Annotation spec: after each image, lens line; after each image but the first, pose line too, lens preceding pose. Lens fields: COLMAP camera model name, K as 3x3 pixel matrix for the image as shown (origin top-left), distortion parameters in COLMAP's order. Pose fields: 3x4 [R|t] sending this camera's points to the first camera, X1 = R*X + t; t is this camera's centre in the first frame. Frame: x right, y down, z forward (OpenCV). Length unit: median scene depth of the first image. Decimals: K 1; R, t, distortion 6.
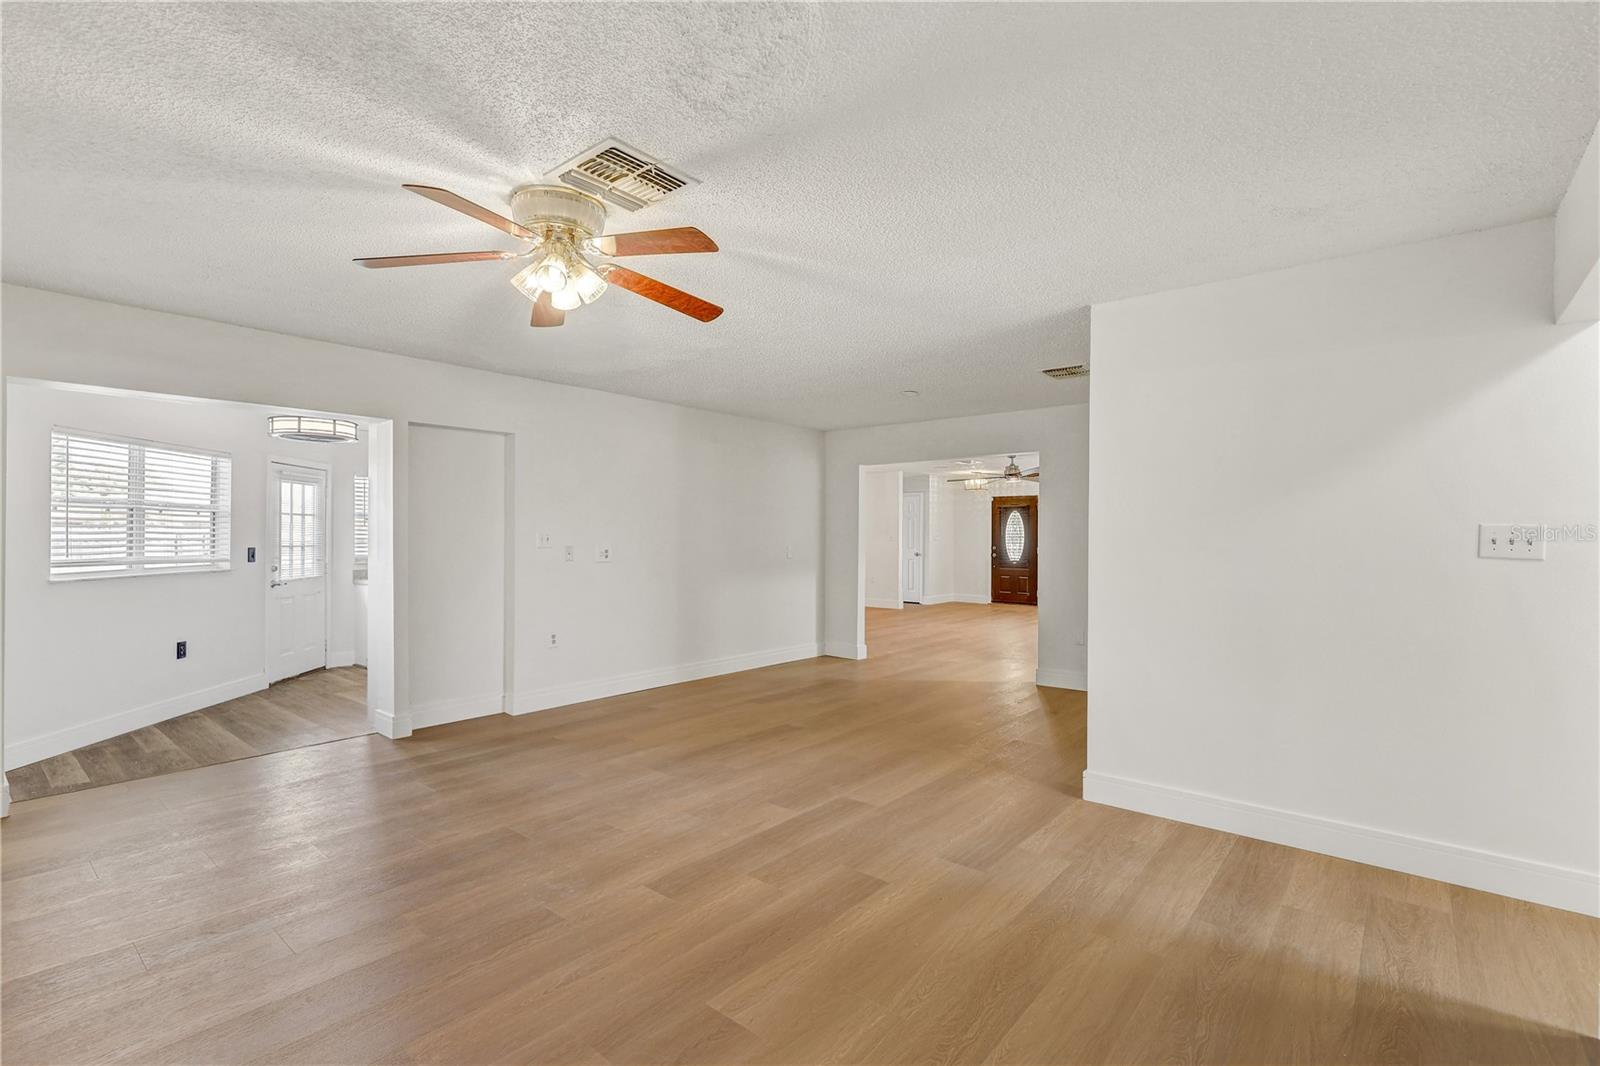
lens RADIAL K [[728.6, 0, 806.6], [0, 728.6, 534.8], [0, 0, 1]] dist [0.001485, -0.001005]
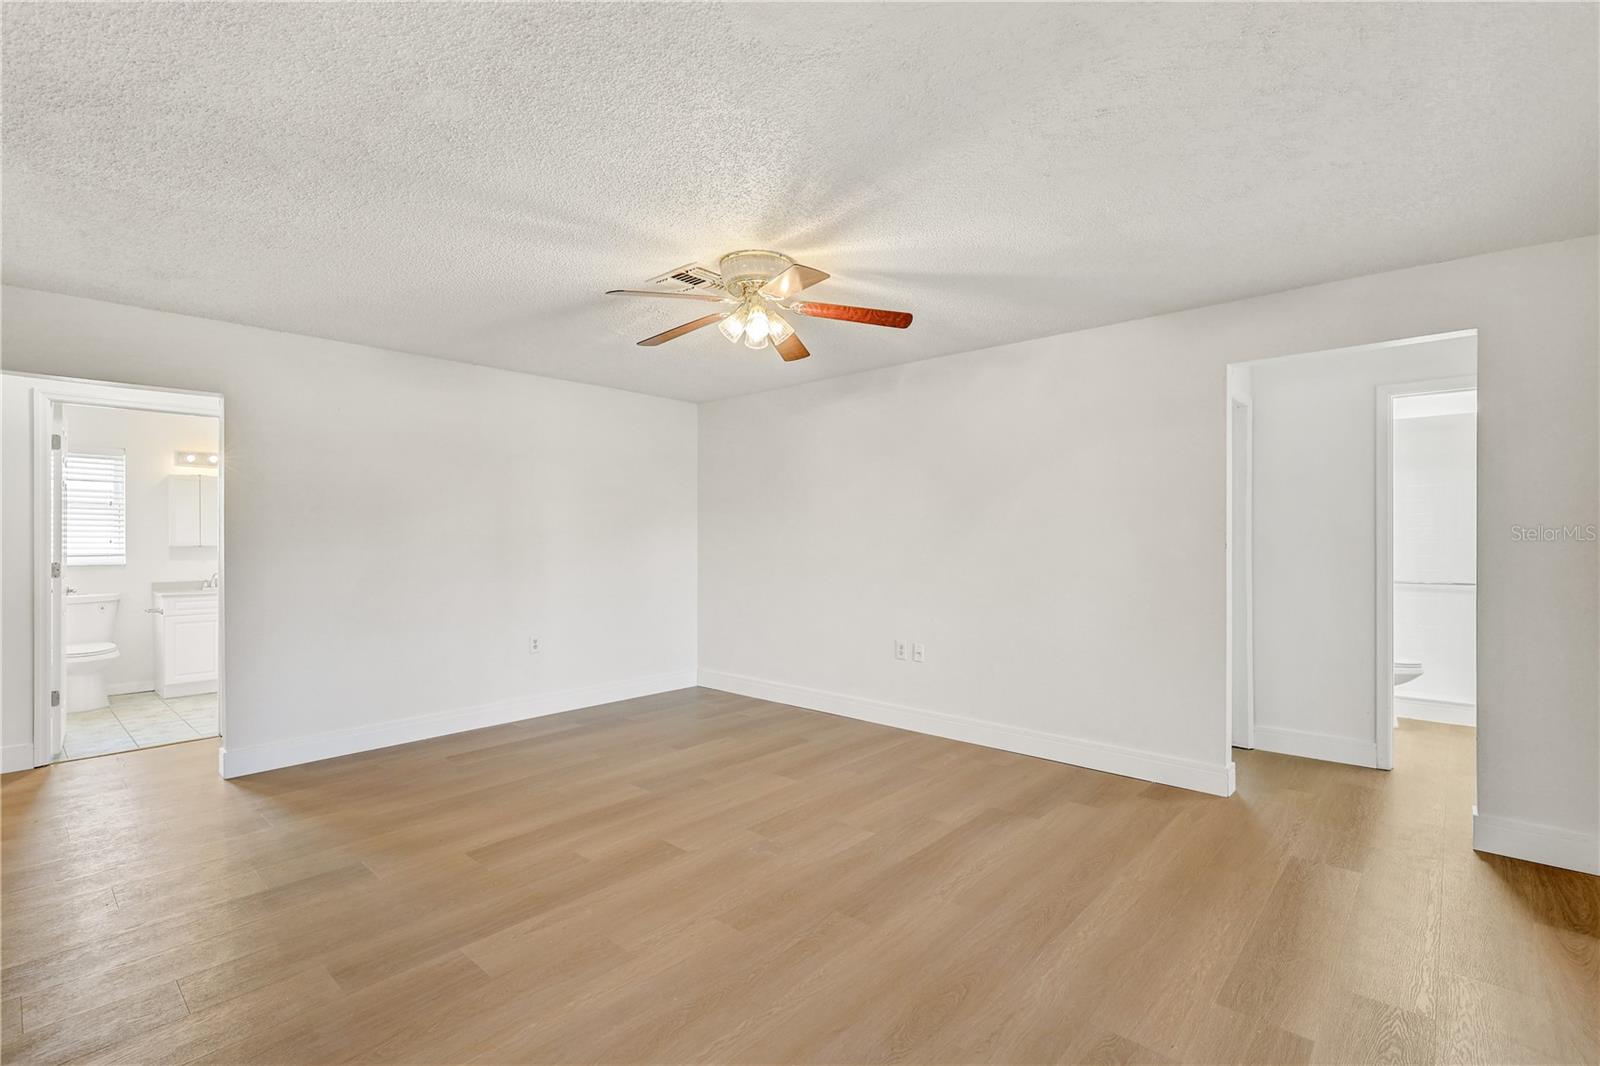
lens RADIAL K [[728.6, 0, 805.9], [0, 728.6, 534.1], [0, 0, 1]] dist [0.001485, -0.001005]
pose [[-0.999164, -0.001234, 0.040875, -0.382282], [-0.001276, 0.999999, -0.001004, -0.000599], [-0.040874, -0.001055, -0.999164, 1.793654]]
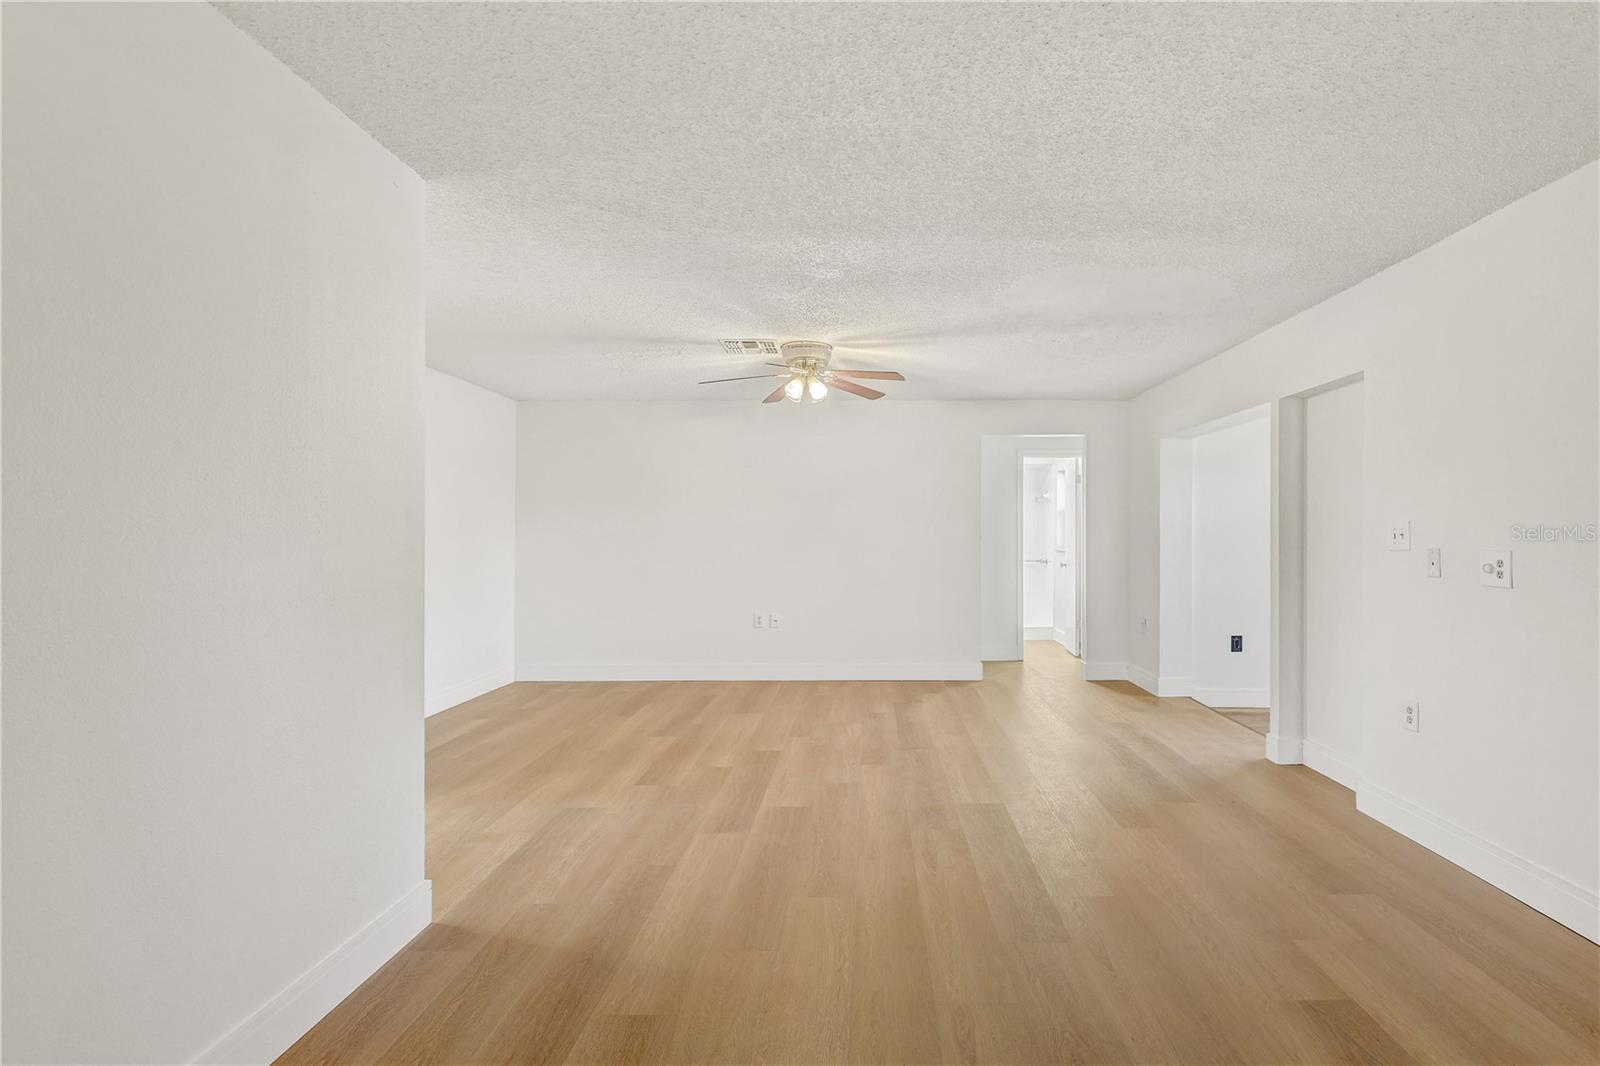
lens RADIAL K [[768.5, 0, 873.9], [0, 768.5, 531.2], [0, 0, 1]] dist [0.004743, 0.000232]
pose [[-0.765936, -0.004603, -0.642900, 0.599469], [-0.000864, 0.999981, -0.006130, 0.011718], [0.642916, -0.004139, -0.765925, 2.063446]]
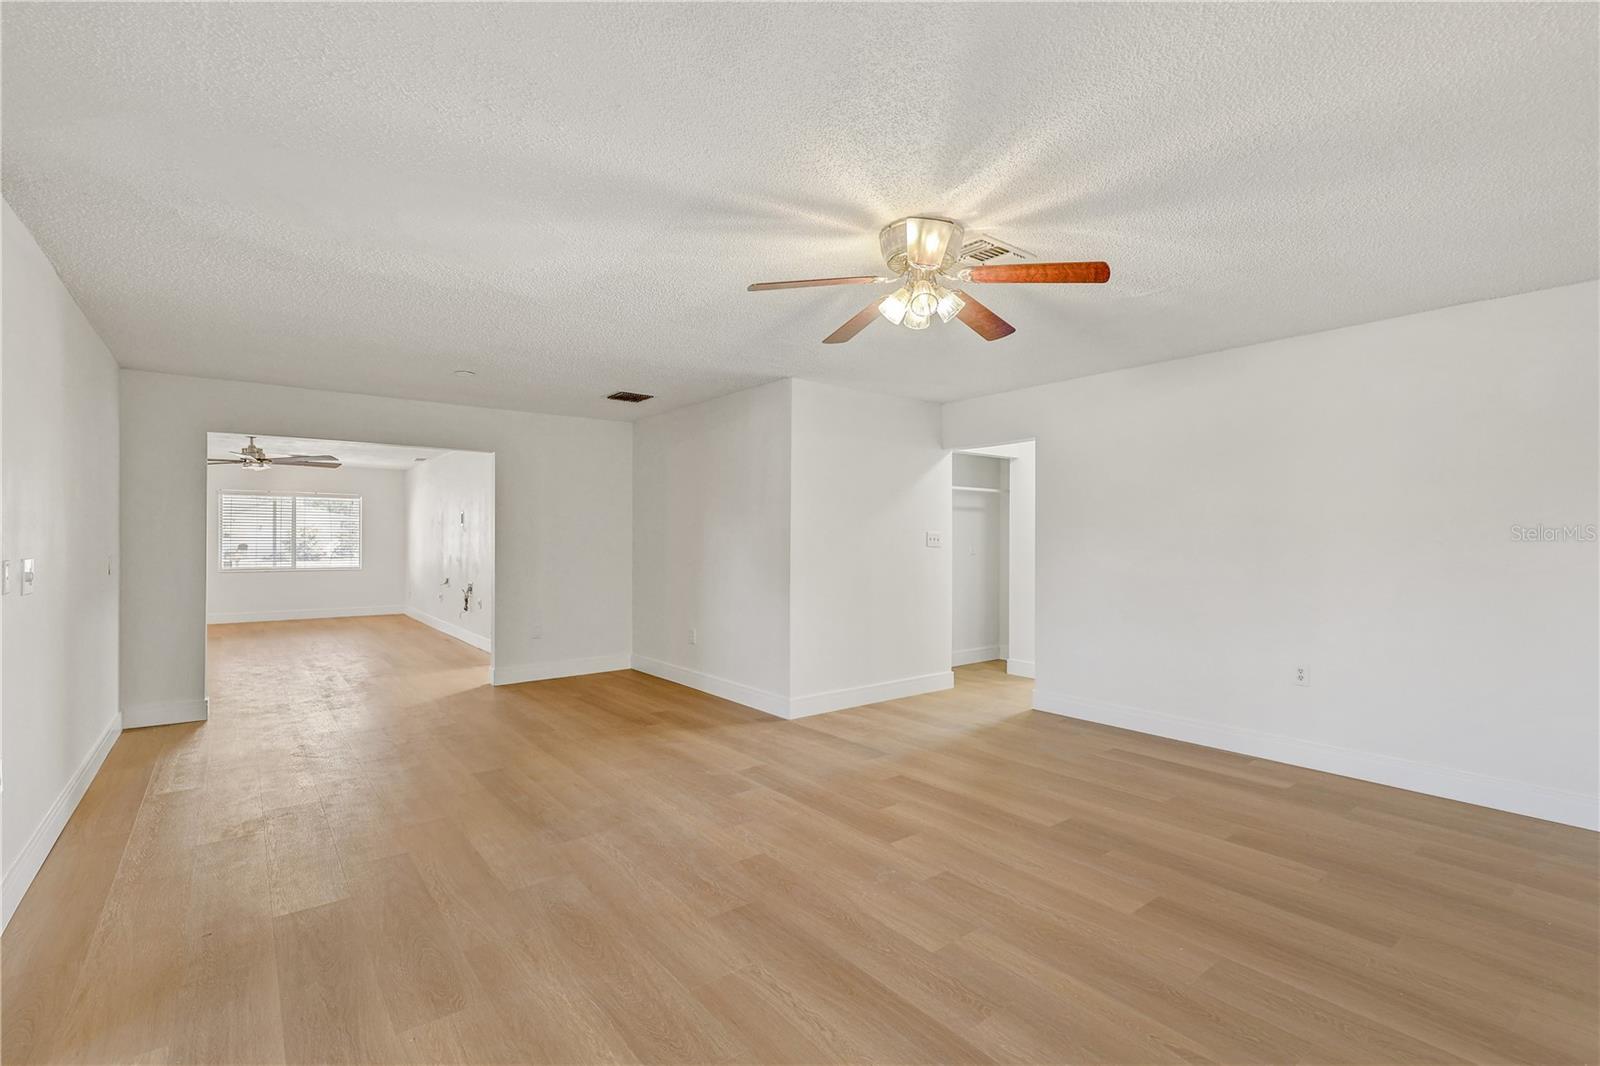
lens RADIAL K [[728.6, 0, 807.3], [0, 728.6, 525.9], [0, 0, 1]] dist [0.001485, -0.001005]
pose [[0.215052, 0.012665, 0.976521, -1.172311], [0.000411, 0.999915, -0.013059, -0.001126], [-0.976603, 0.003210, 0.215028, 0.751448]]
